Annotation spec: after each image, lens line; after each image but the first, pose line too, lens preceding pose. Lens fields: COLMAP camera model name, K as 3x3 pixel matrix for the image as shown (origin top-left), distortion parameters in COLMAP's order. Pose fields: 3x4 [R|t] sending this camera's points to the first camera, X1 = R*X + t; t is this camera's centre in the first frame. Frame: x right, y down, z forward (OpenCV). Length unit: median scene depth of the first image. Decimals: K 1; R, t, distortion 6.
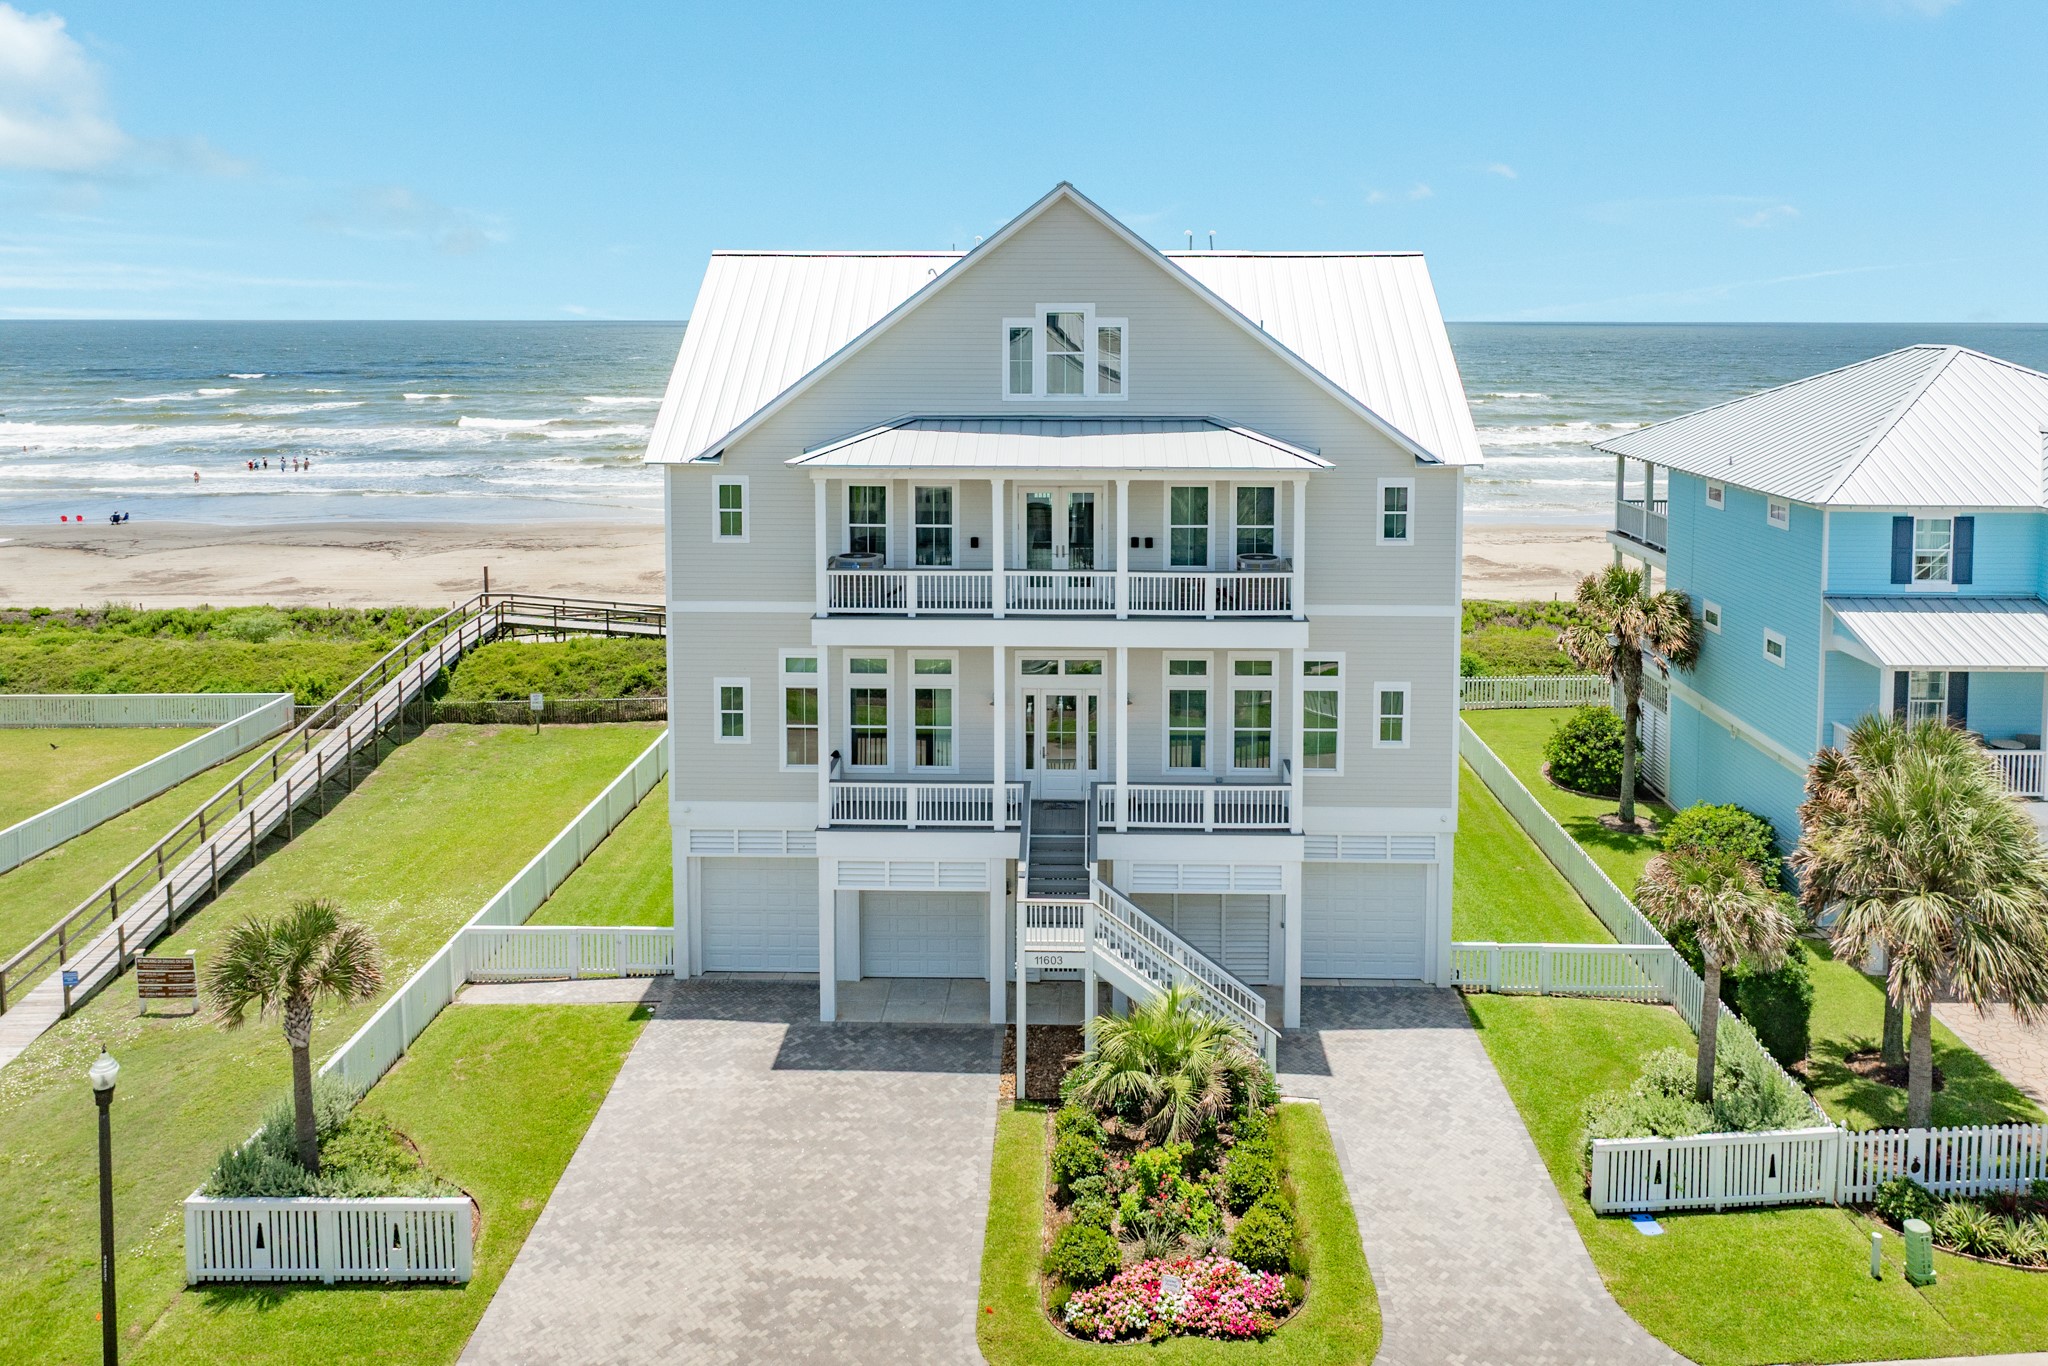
lens RADIAL K [[1456.8, 0, 1021.8], [0, 1456.8, 617.5], [0, 0, 1]] dist [-0.003990, -0.005392]
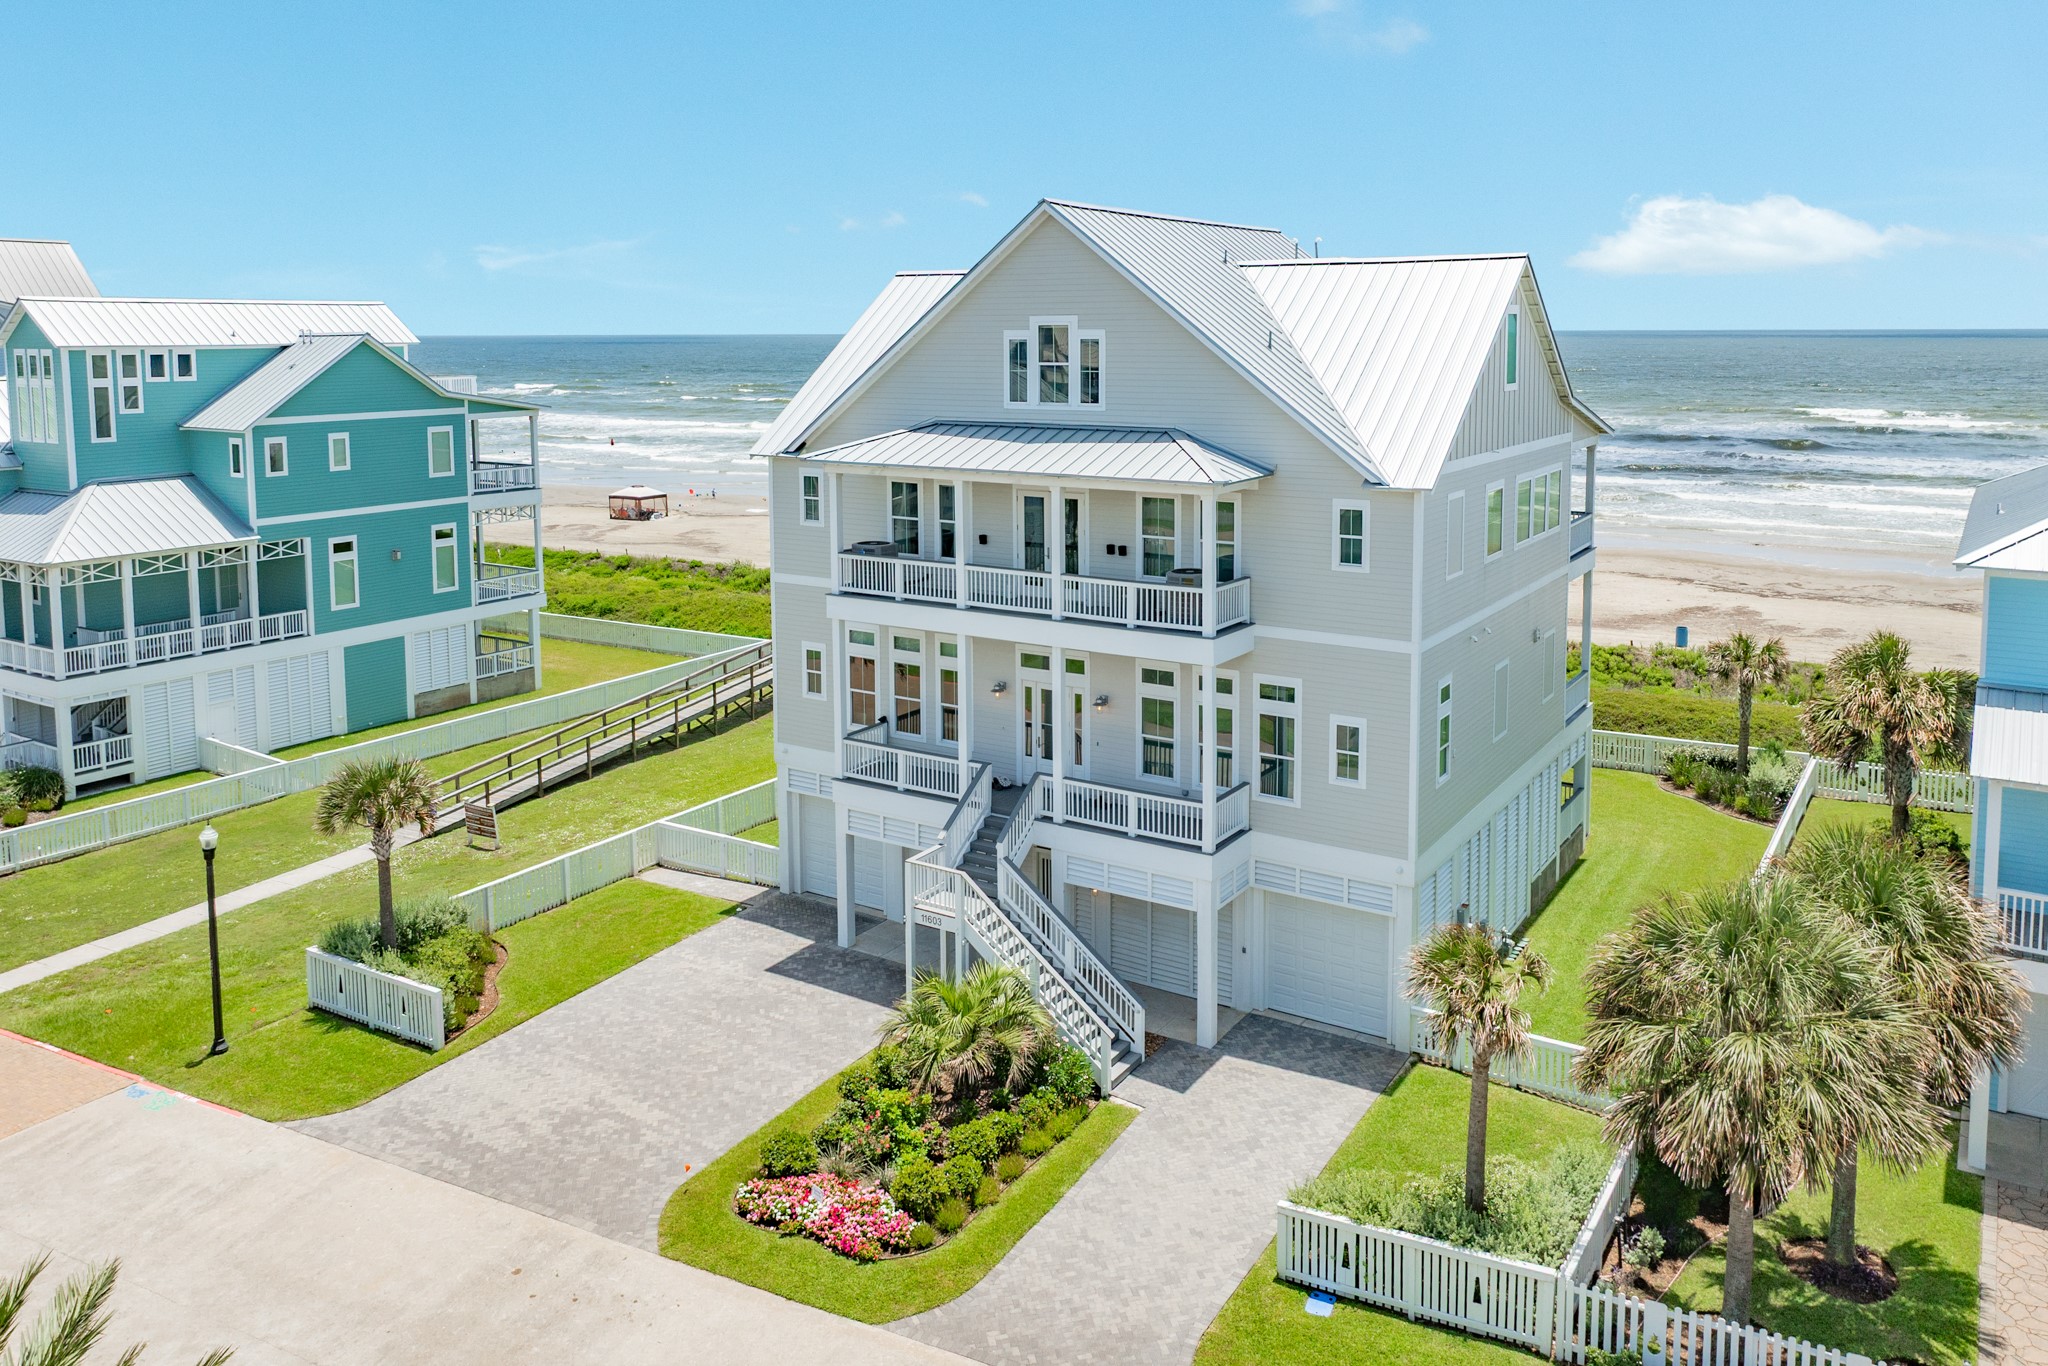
lens RADIAL K [[1461.1, 0, 1024.0], [0, 1461.1, 683.0], [0, 0, 1]] dist [0.001505, -0.001676]
pose [[0.860519, 0.115638, -0.496121, 0.562353], [-0.098836, 0.993288, 0.060091, -0.014098], [0.499739, -0.002675, 0.866172, 0.074898]]
